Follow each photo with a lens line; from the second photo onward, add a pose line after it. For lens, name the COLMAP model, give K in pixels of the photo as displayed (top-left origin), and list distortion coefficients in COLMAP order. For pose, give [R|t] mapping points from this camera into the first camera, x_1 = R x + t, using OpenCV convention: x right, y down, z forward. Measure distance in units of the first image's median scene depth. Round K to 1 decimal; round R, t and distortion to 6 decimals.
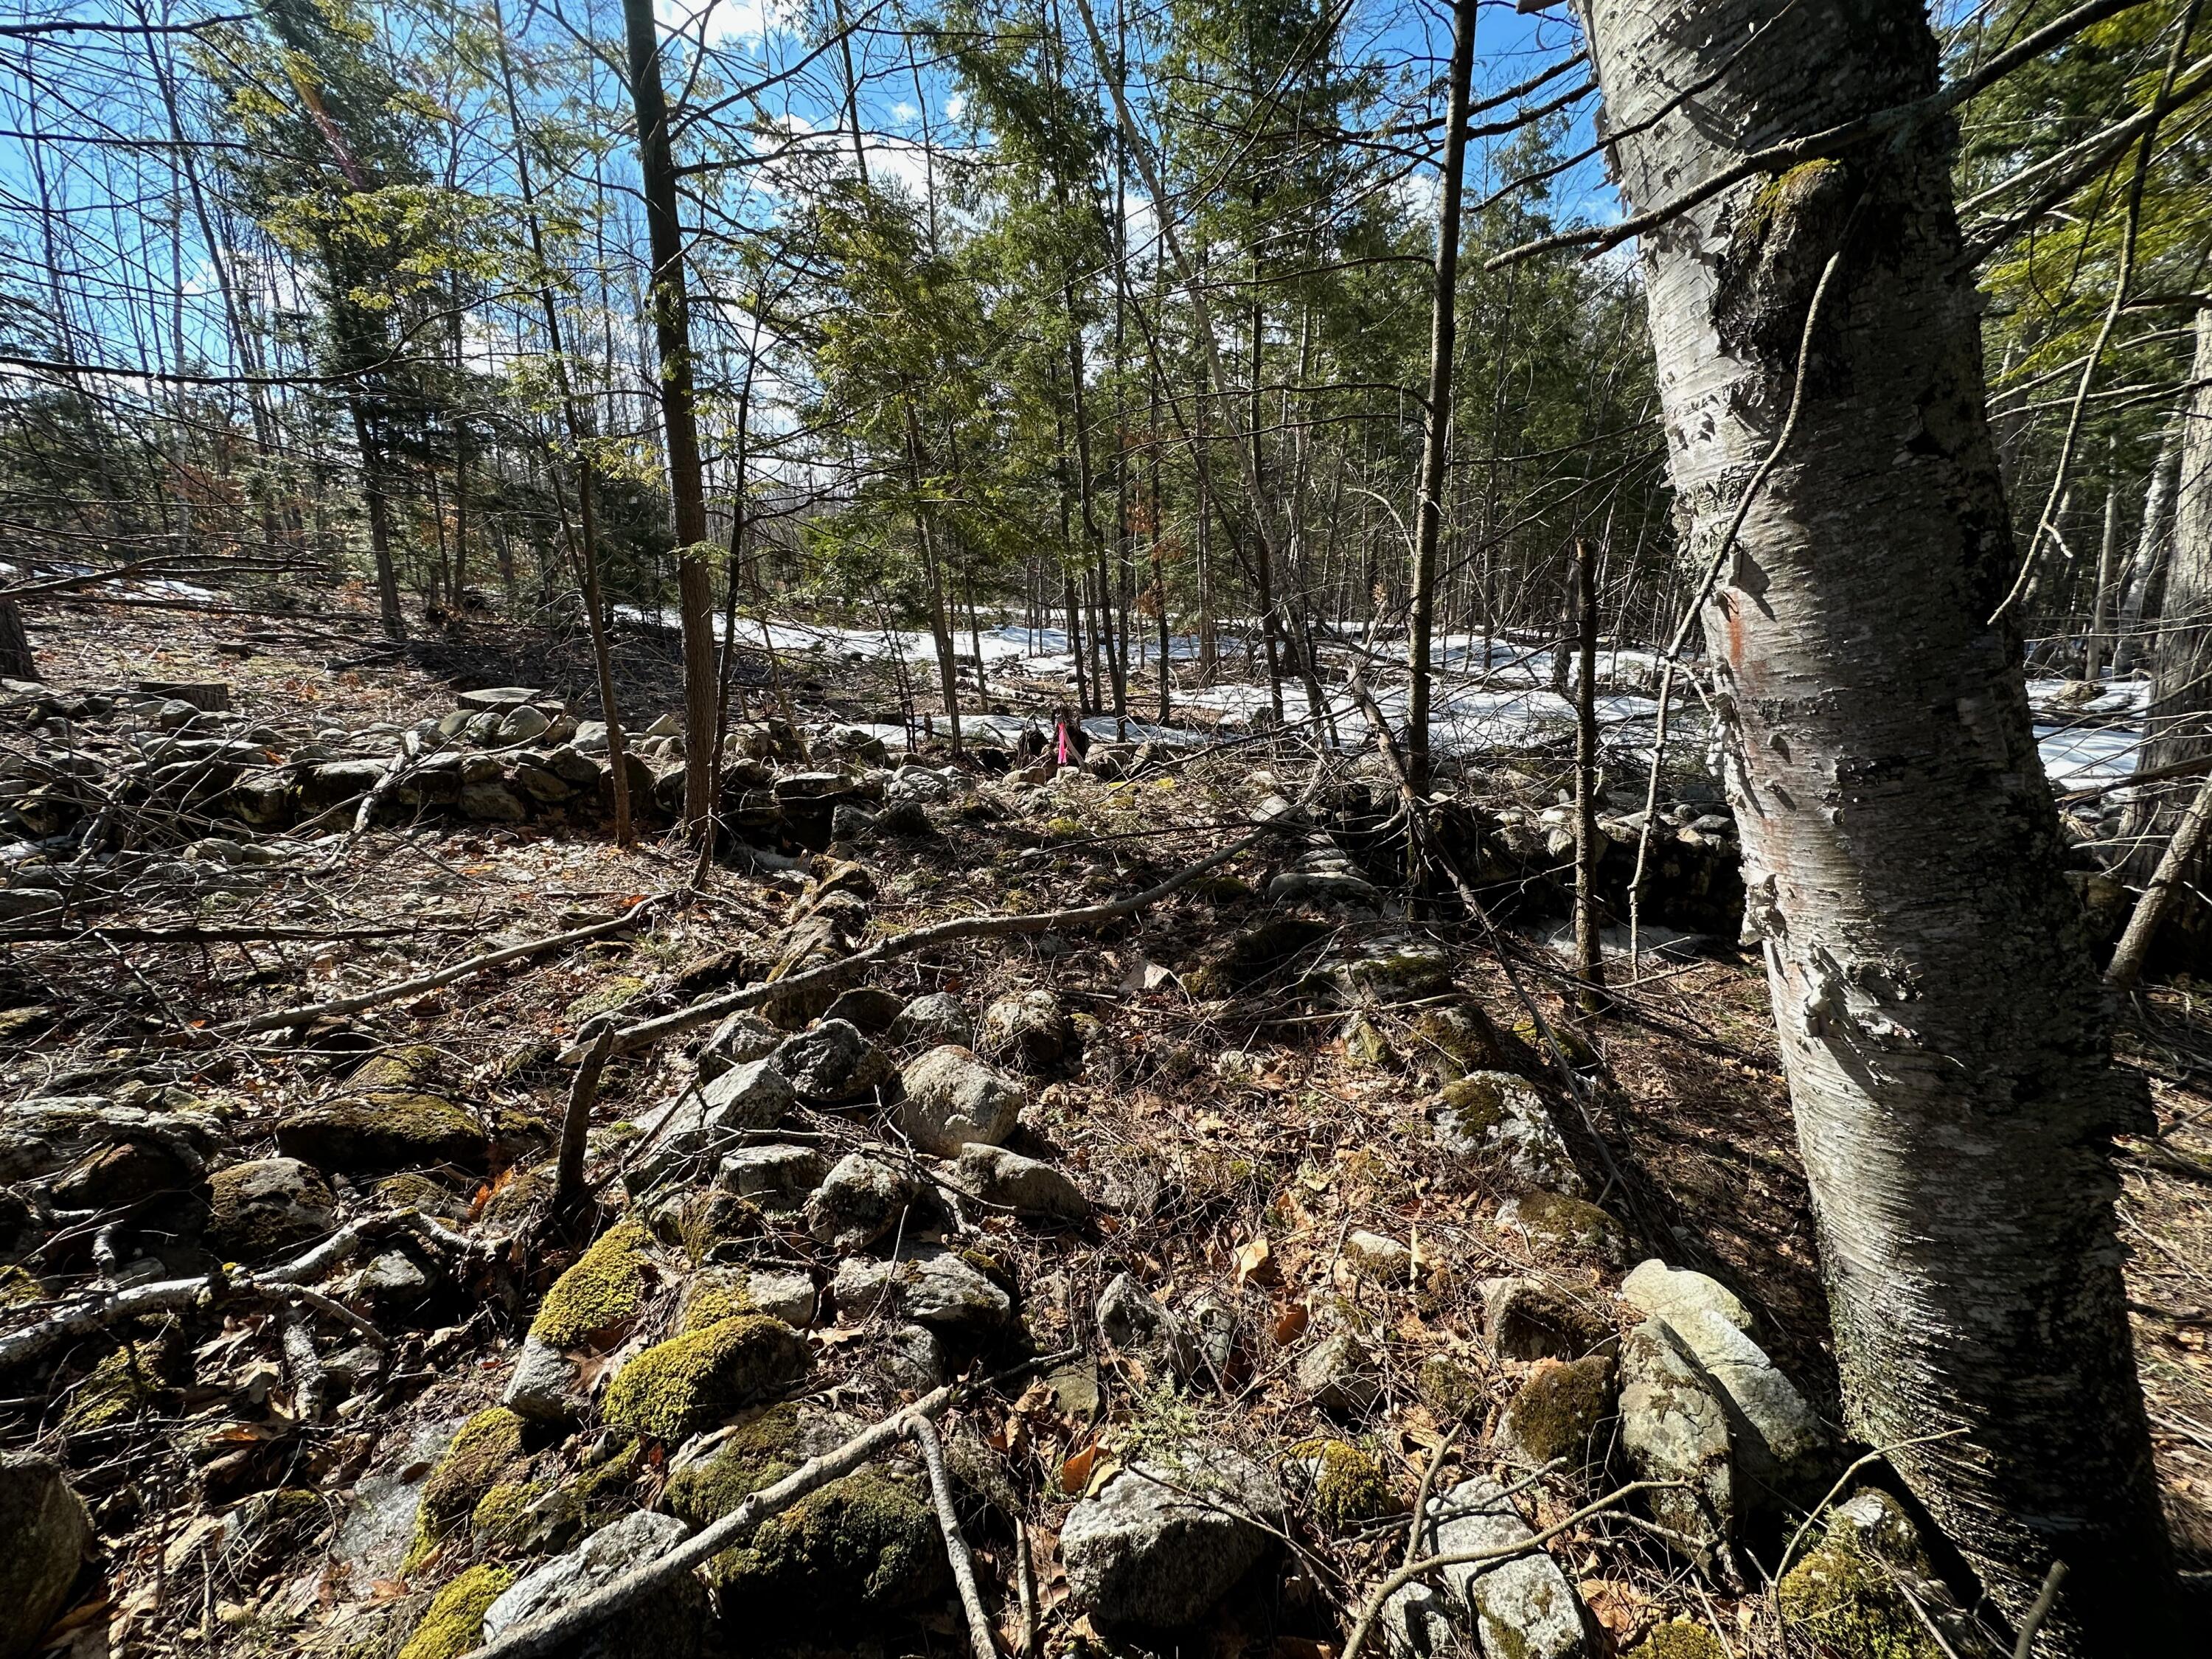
lens RADIAL K [[889.7, 0, 1106.0], [0, 889.7, 829.5], [0, 0, 1]] dist [-0.000514, -0.000107]
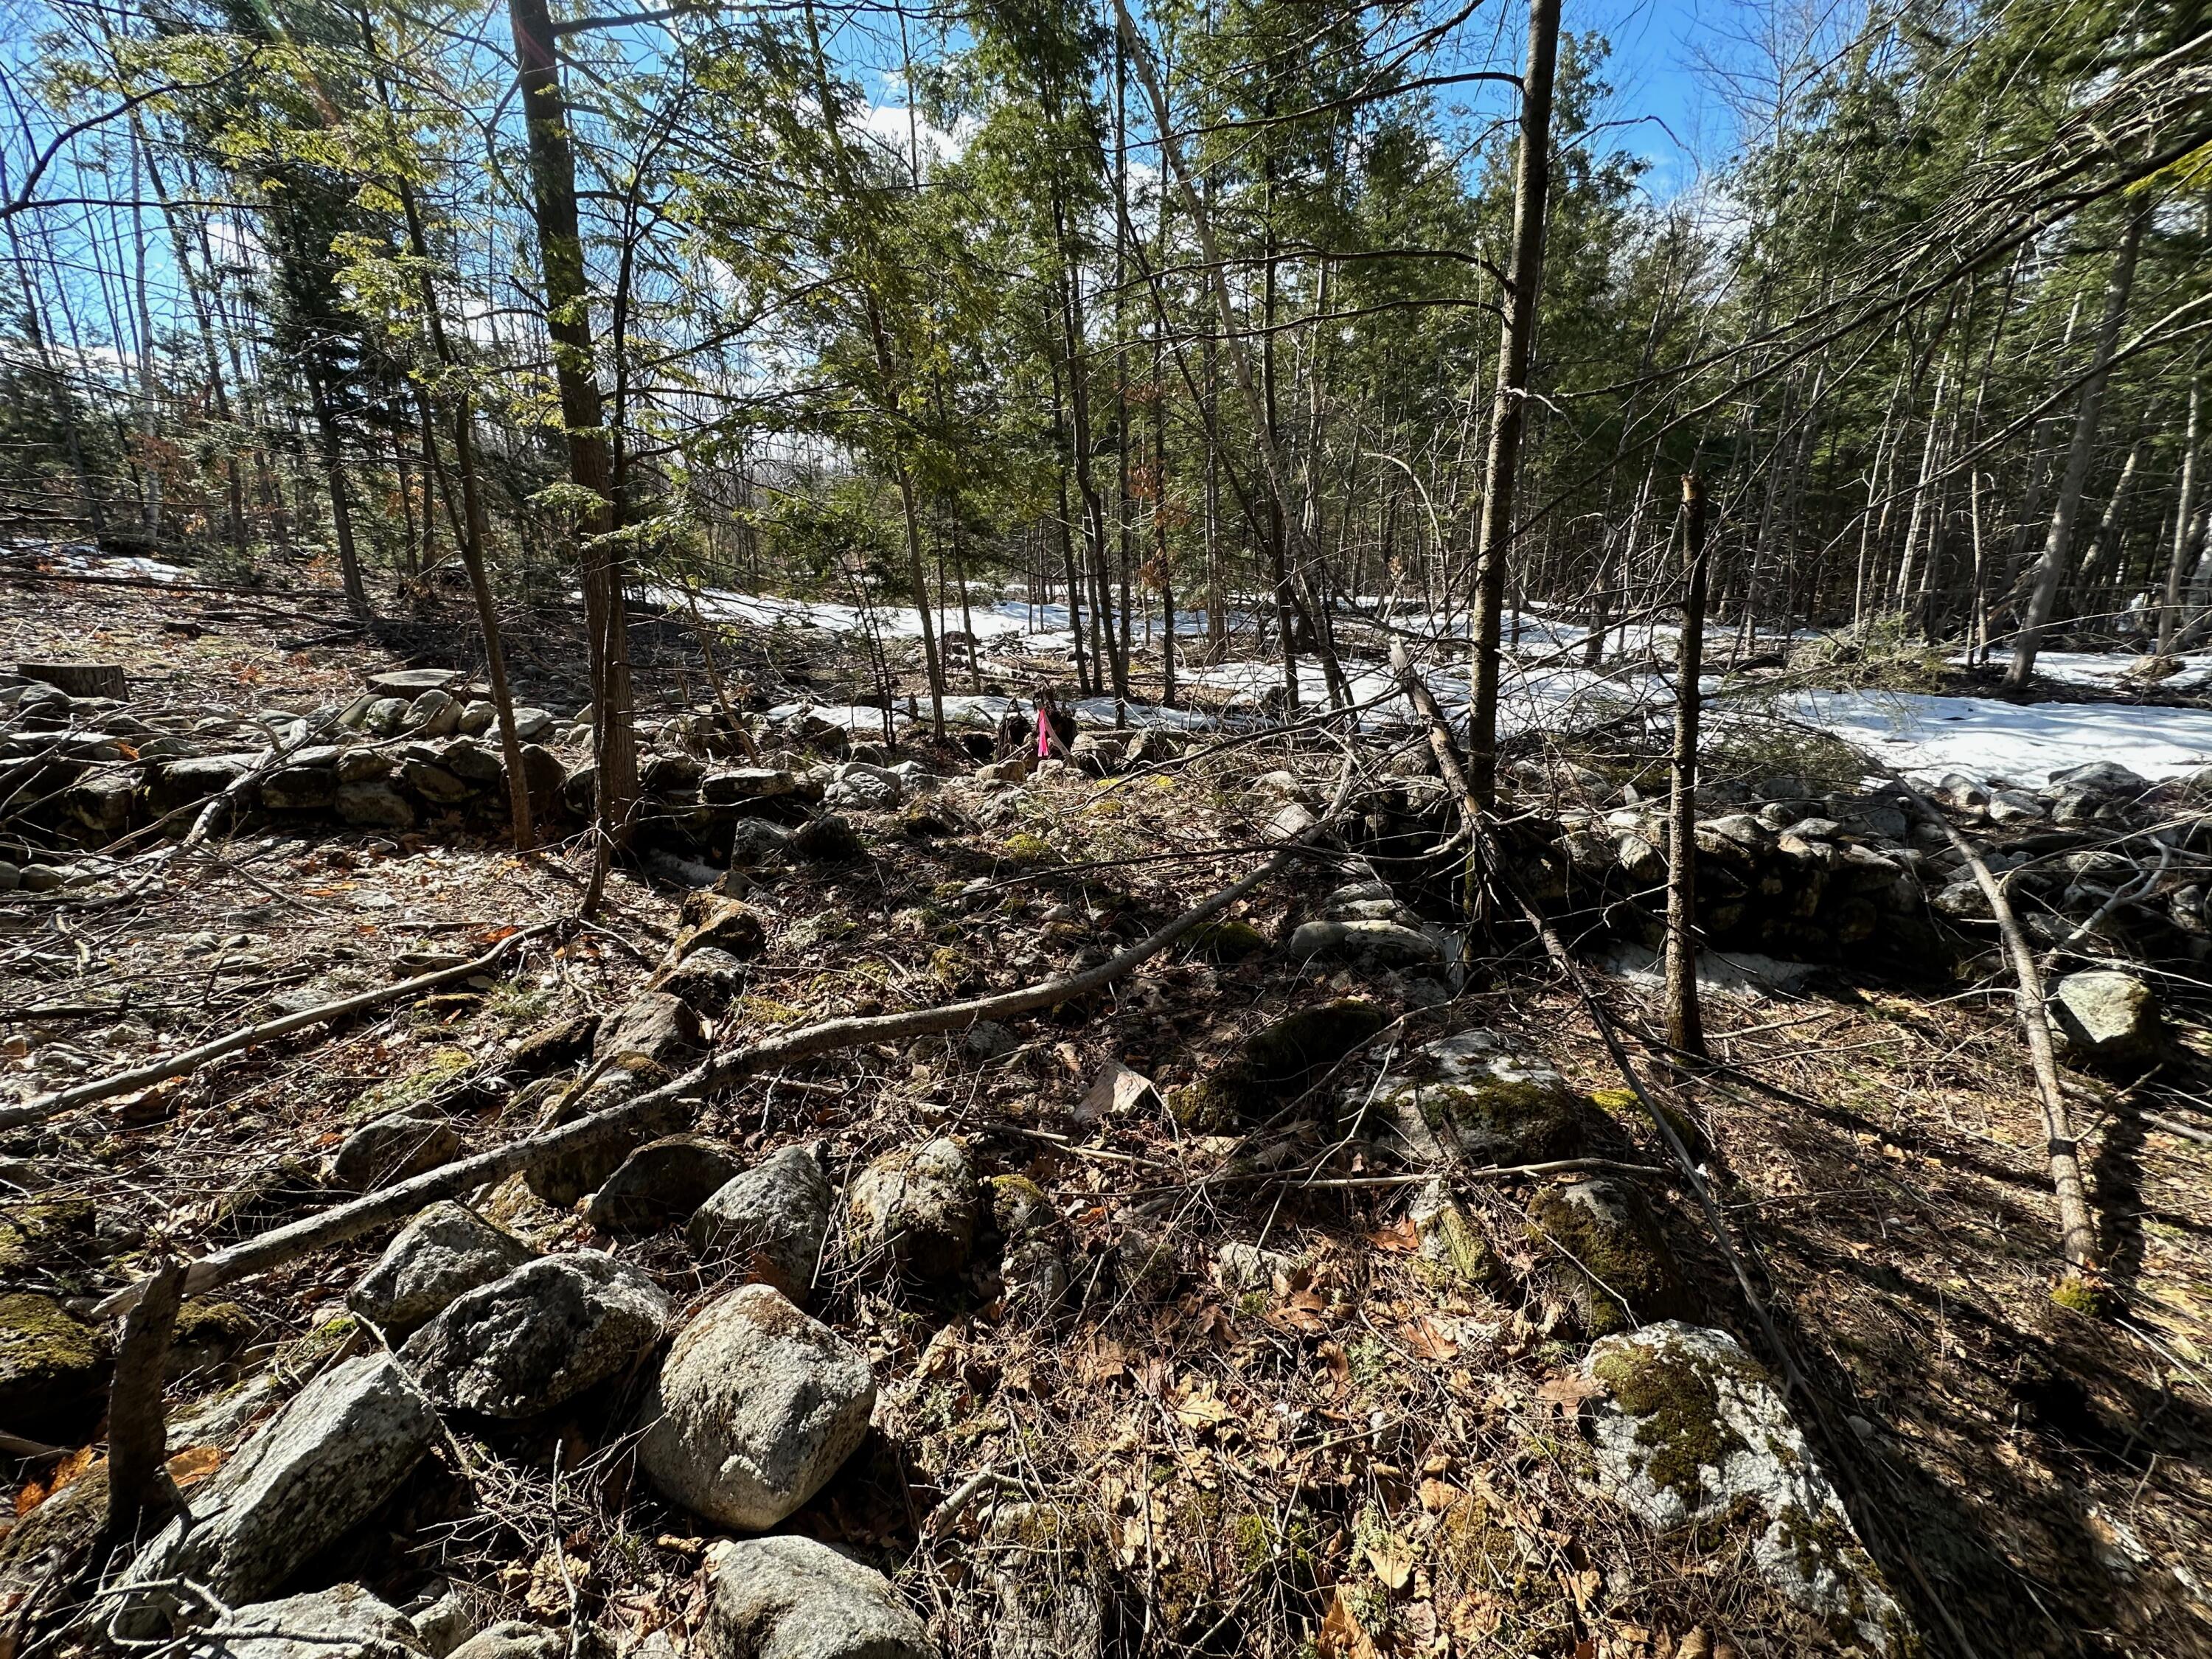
lens RADIAL K [[889.7, 0, 1106.0], [0, 889.7, 829.5], [0, 0, 1]] dist [-0.000514, -0.000107]
pose [[0.999945, -0.001386, -0.010441, 0.026519], [0.001644, 0.999693, 0.024733, -0.032607], [0.010403, -0.024748, 0.999640, 0.185522]]
